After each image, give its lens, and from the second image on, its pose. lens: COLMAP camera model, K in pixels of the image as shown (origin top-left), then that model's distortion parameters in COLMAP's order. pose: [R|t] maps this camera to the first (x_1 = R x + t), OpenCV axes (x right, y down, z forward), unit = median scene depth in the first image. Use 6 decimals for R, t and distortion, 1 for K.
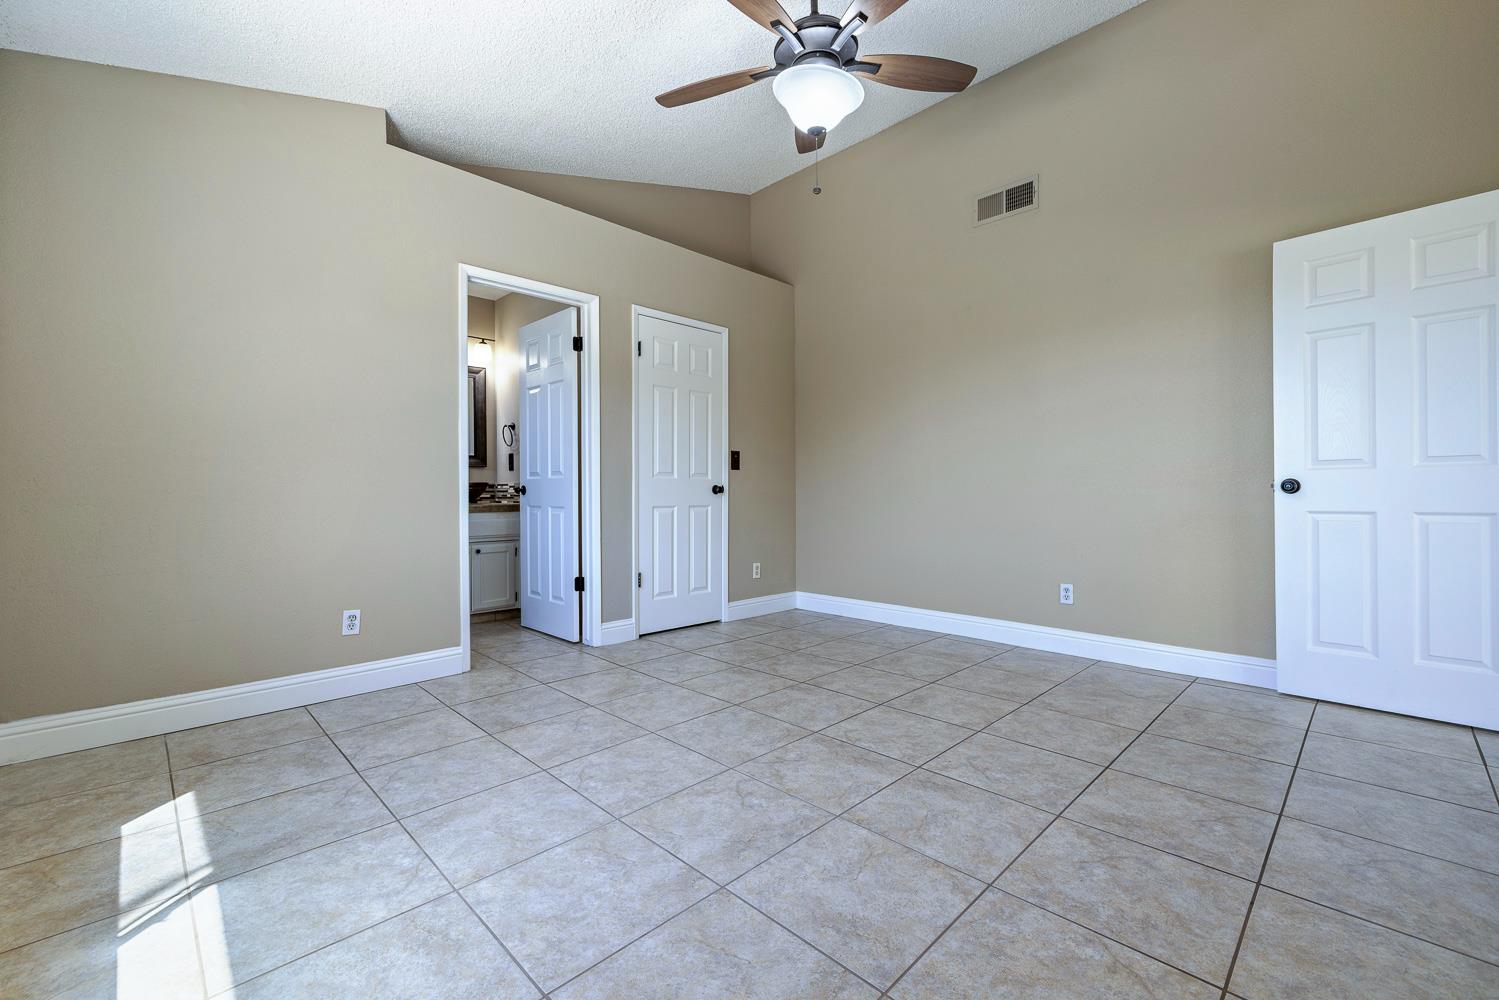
lens RADIAL K [[631.4, 0, 750.6], [0, 631.4, 495.2], [0, 0, 1]] dist [-0.000899, 0.000655]
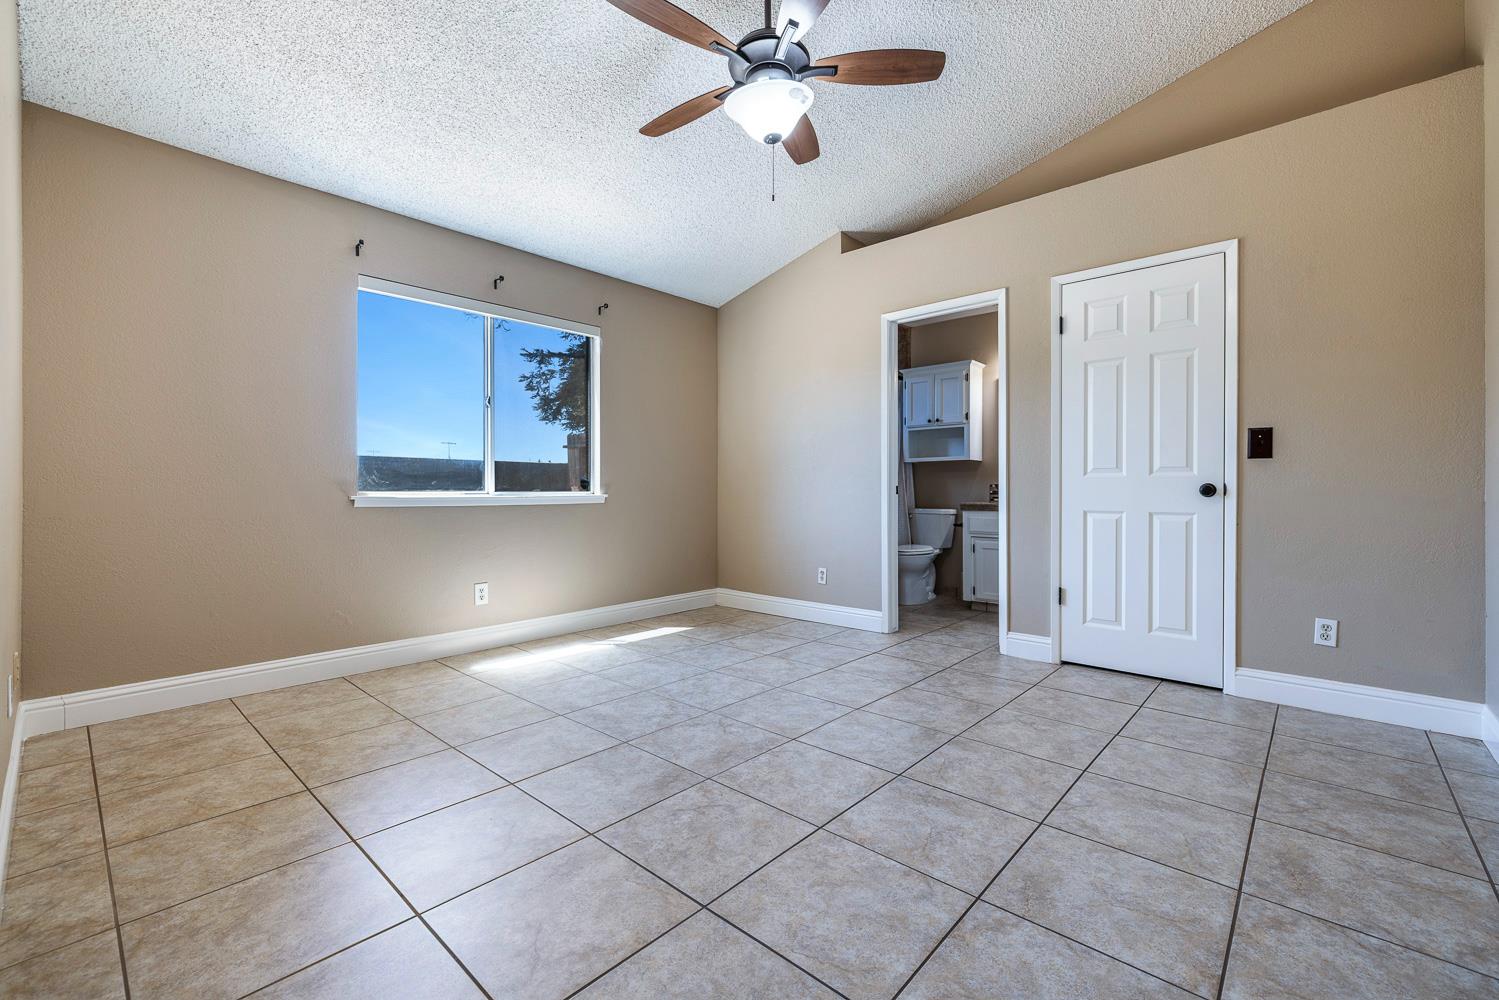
lens RADIAL K [[631.4, 0, 749.0], [0, 631.4, 499.1], [0, 0, 1]] dist [-0.000899, 0.000655]
pose [[0.051897, 0.016730, -0.998512, 1.120693], [-0.007090, 0.999841, 0.016384, -0.013414], [0.998627, 0.006230, 0.052008, 0.918340]]
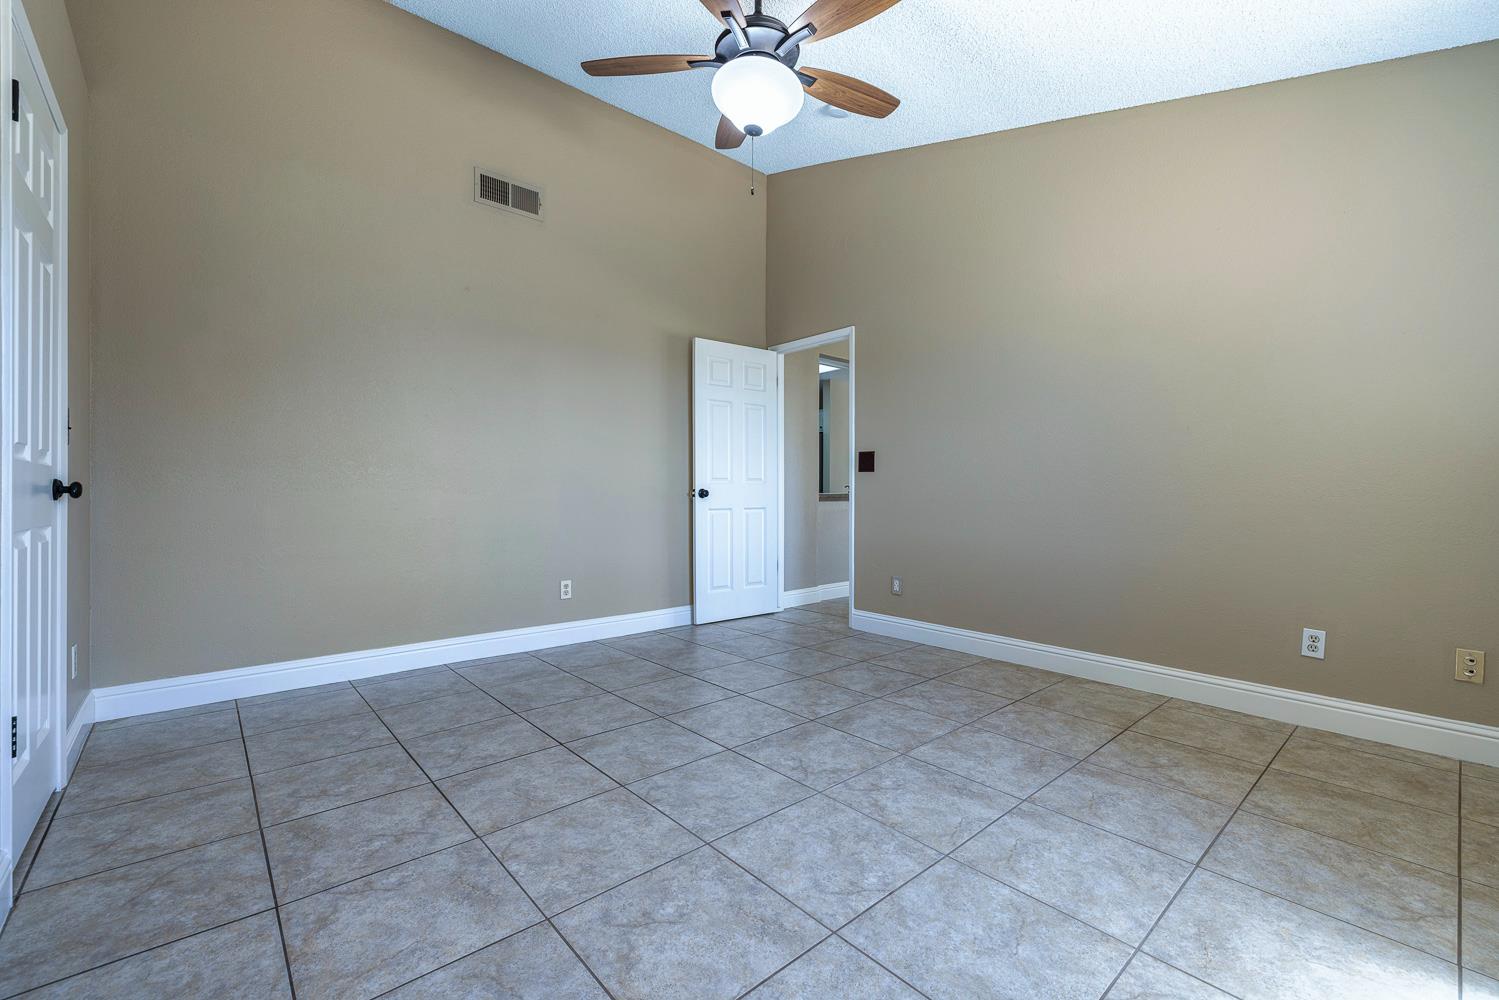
lens RADIAL K [[631.4, 0, 749.9], [0, 631.4, 491.9], [0, 0, 1]] dist [-0.000899, 0.000655]
pose [[0.057386, 0.007829, 0.998321, -0.888552], [0.002526, 0.999965, -0.007988, -0.005637], [-0.998349, 0.002980, 0.057364, 0.955309]]
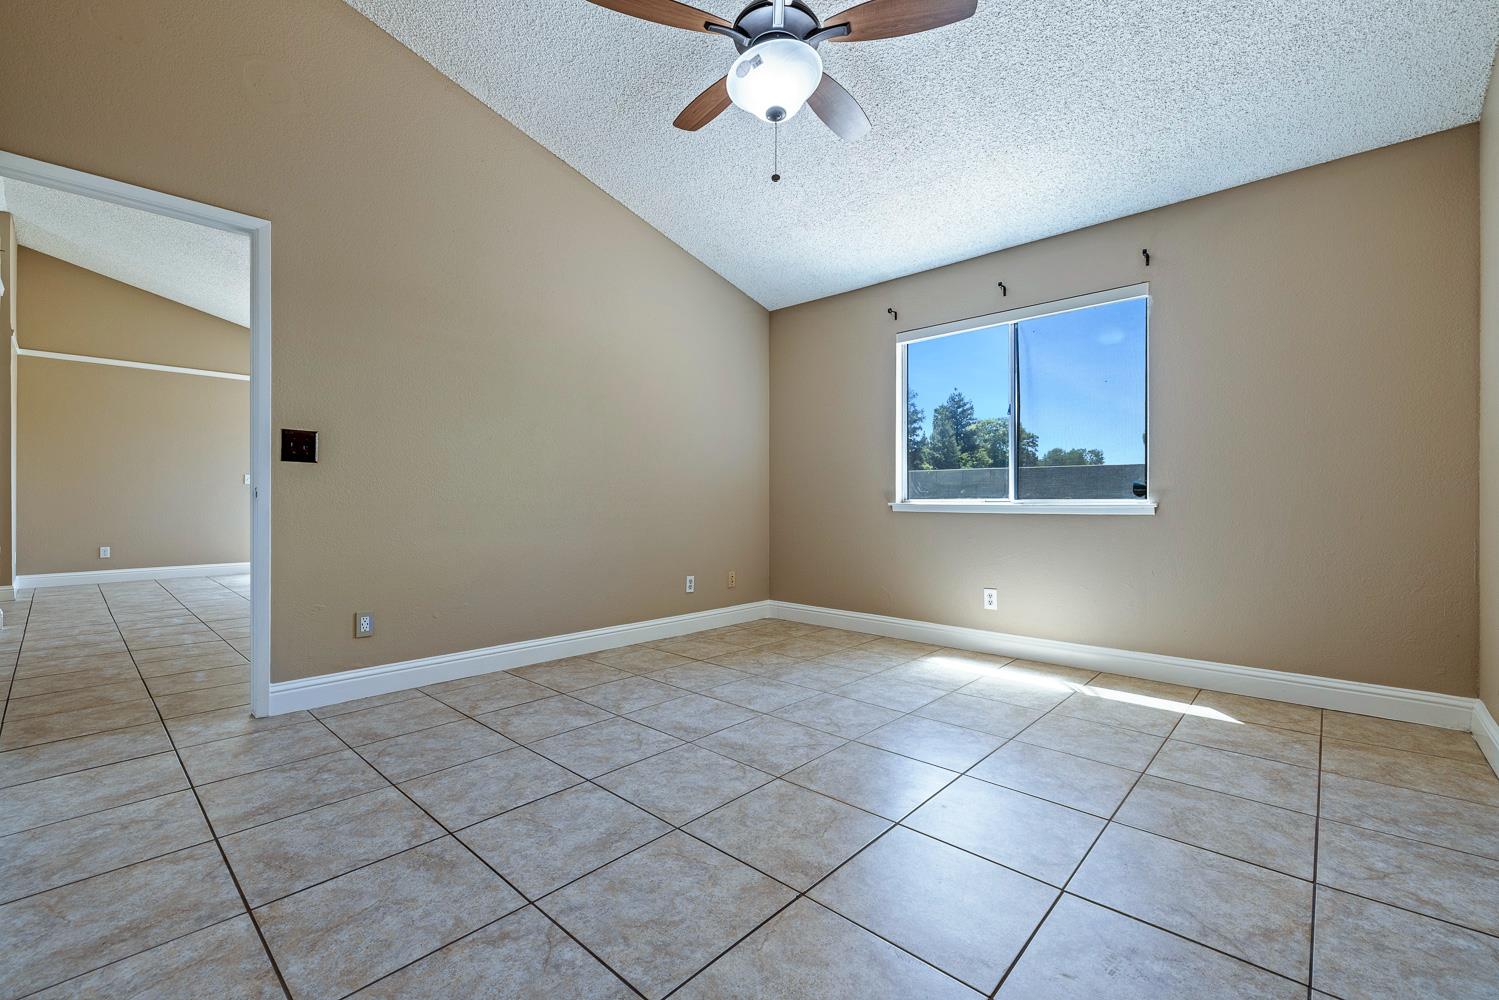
lens RADIAL K [[631.4, 0, 749.9], [0, 631.4, 514.1], [0, 0, 1]] dist [-0.000899, 0.000655]
pose [[-0.998868, 0.003501, -0.047437, 0.190407], [0.002106, 0.999565, 0.029420, -0.013685], [0.047520, 0.029286, -0.998441, 1.941716]]
